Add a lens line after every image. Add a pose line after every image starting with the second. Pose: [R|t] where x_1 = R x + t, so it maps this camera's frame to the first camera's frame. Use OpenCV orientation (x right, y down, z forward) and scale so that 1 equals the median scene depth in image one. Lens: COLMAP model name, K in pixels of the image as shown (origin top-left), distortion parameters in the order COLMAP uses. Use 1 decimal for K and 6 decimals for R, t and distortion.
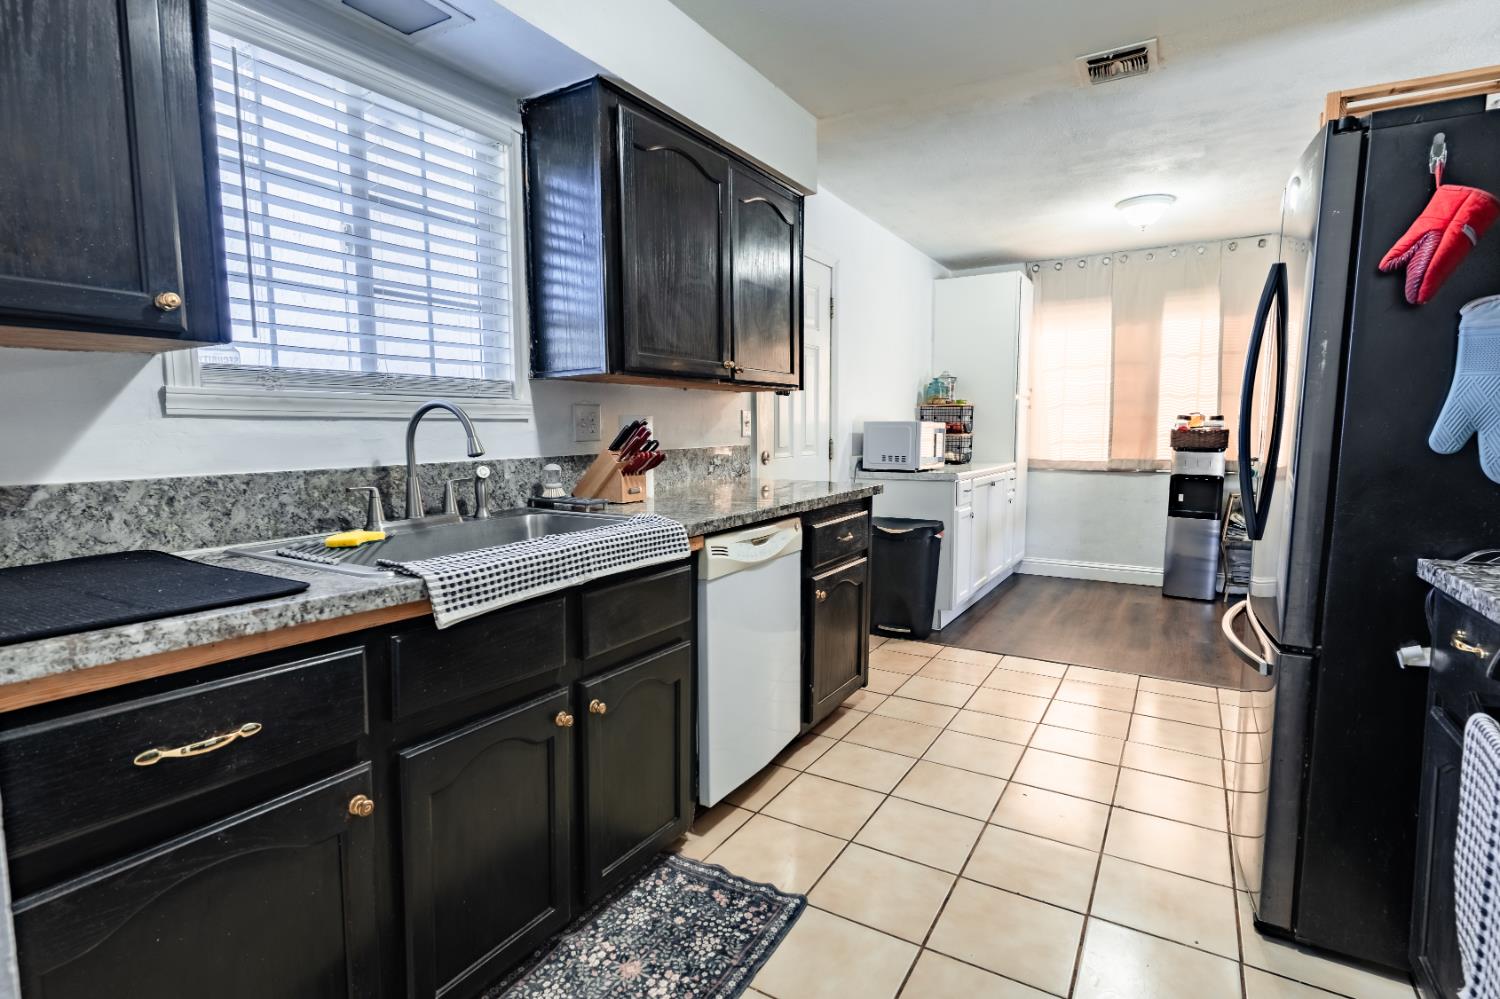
lens RADIAL K [[730.2, 0, 750.0], [0, 730.2, 499.5], [0, 0, 1]] dist [0.000749, 0.000042]
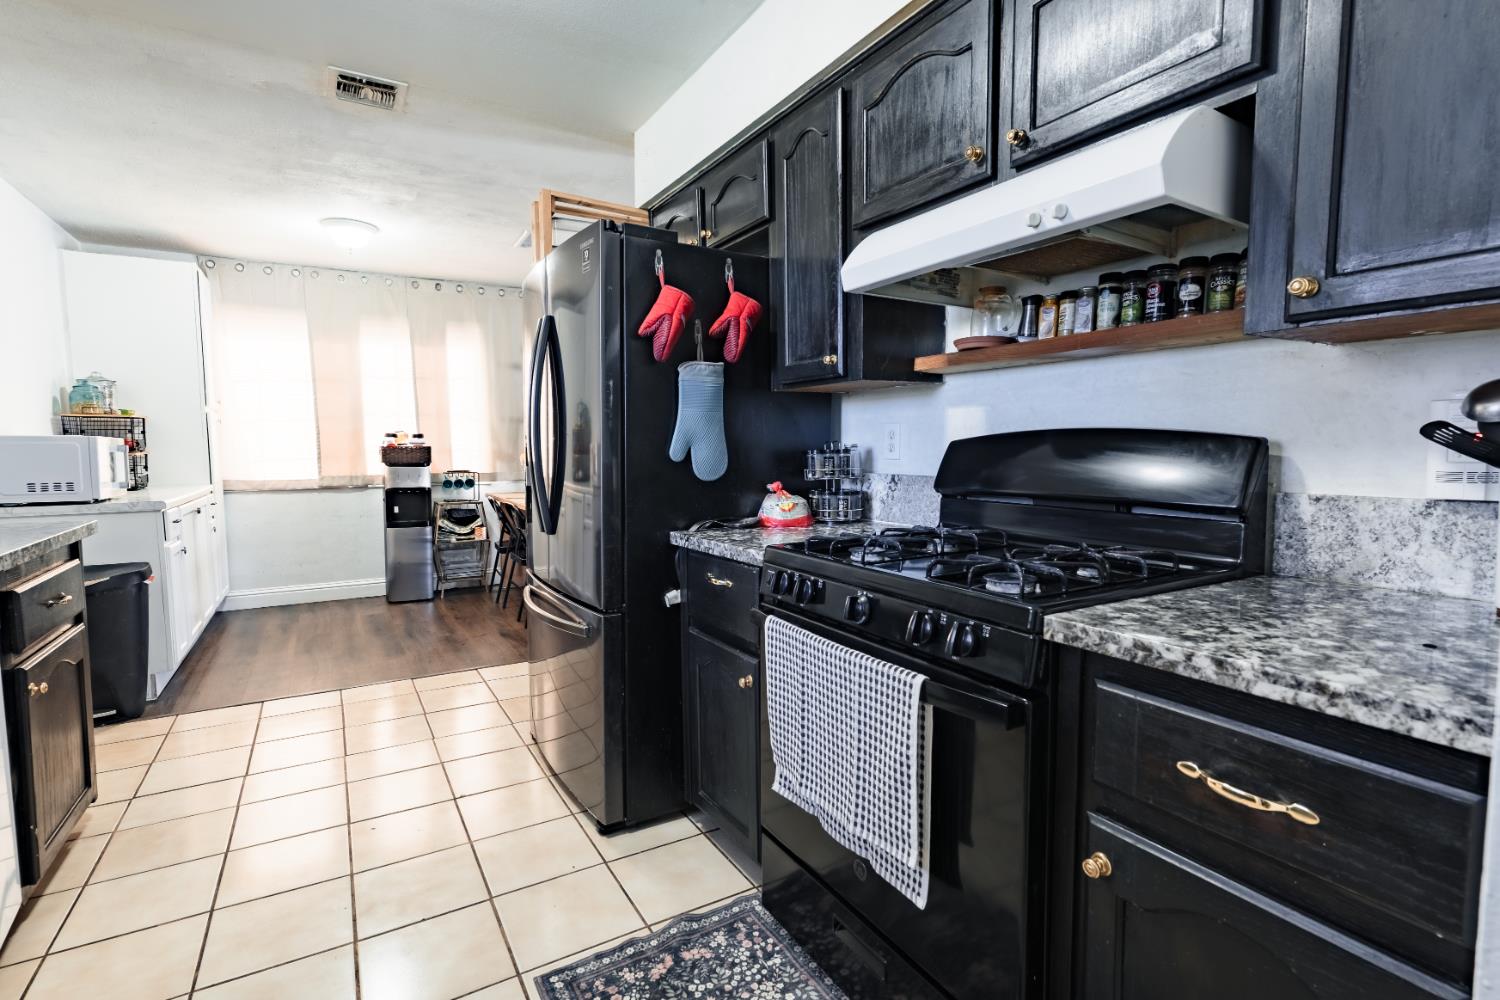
lens RADIAL K [[709.6, 0, 744.7], [0, 709.6, 500.8], [0, 0, 1]] dist [-0.001175, 0.000036]
pose [[0.472871, -0.068904, 0.878434, -0.126543], [0.085784, 0.995802, 0.031932, -0.007268], [-0.876946, 0.060256, 0.476797, 0.076409]]
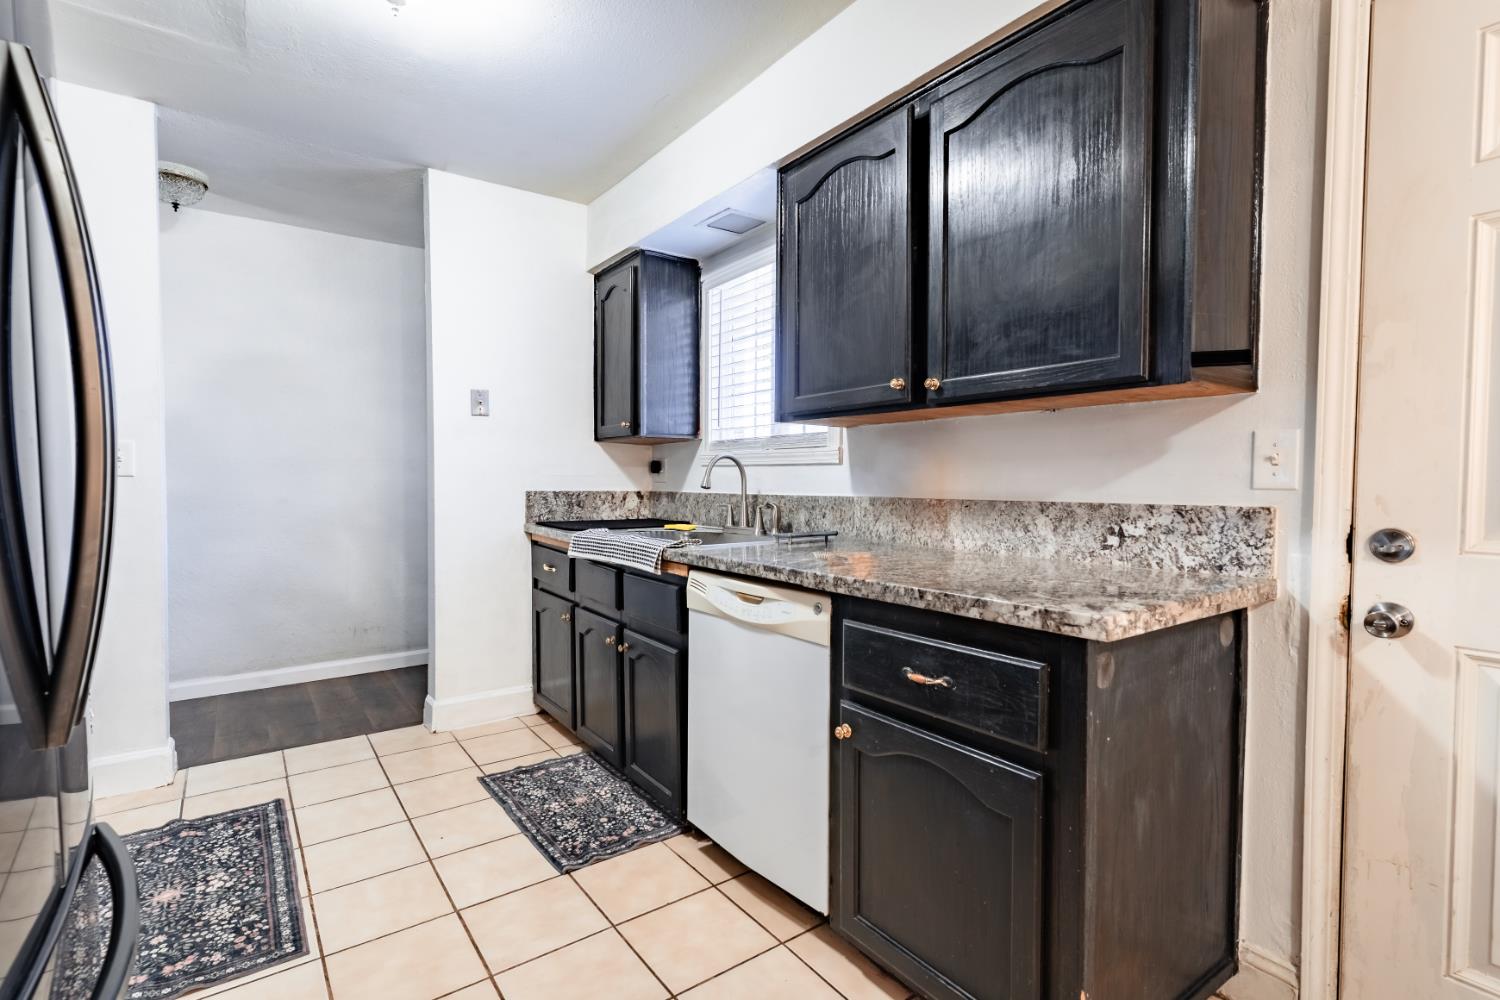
lens RADIAL K [[709.6, 0, 744.7], [0, 709.6, 500.8], [0, 0, 1]] dist [-0.001175, 0.000036]
pose [[-0.389929, 0.034749, -0.920189, 0.546109], [-0.091541, 0.992875, 0.076284, -0.085068], [0.916284, 0.113980, -0.383970, 0.903040]]
